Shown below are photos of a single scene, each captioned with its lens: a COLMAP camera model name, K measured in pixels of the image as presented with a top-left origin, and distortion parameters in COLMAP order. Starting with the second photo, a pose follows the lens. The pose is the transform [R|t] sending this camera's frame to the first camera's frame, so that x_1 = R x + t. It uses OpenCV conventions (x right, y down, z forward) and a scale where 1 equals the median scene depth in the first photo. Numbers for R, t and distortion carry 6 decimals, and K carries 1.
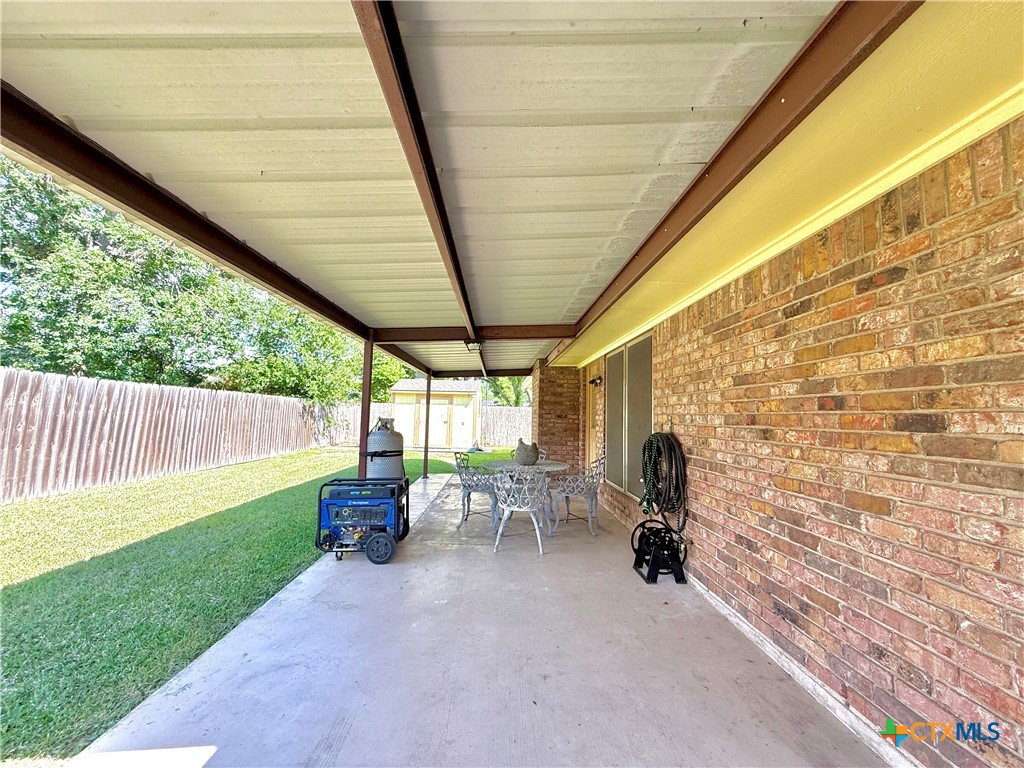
lens RADIAL K [[408.7, 0, 512.0], [0, 408.7, 384.0], [0, 0, 1]] dist [0.001841, 0.000344]
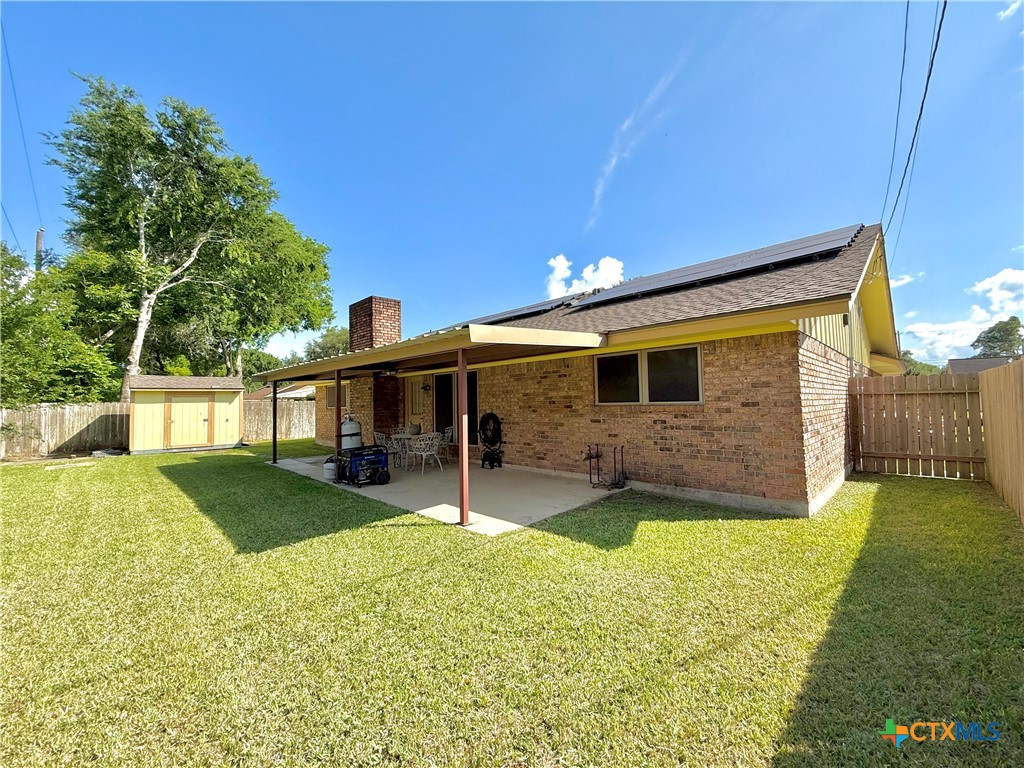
lens RADIAL K [[408.7, 0, 512.0], [0, 408.7, 384.0], [0, 0, 1]] dist [0.001841, 0.000344]
pose [[0.736703, -0.009961, 0.676143, -1.990492], [-0.012559, 0.999517, 0.028409, -0.216771], [-0.676100, -0.029420, 0.736223, -1.520735]]
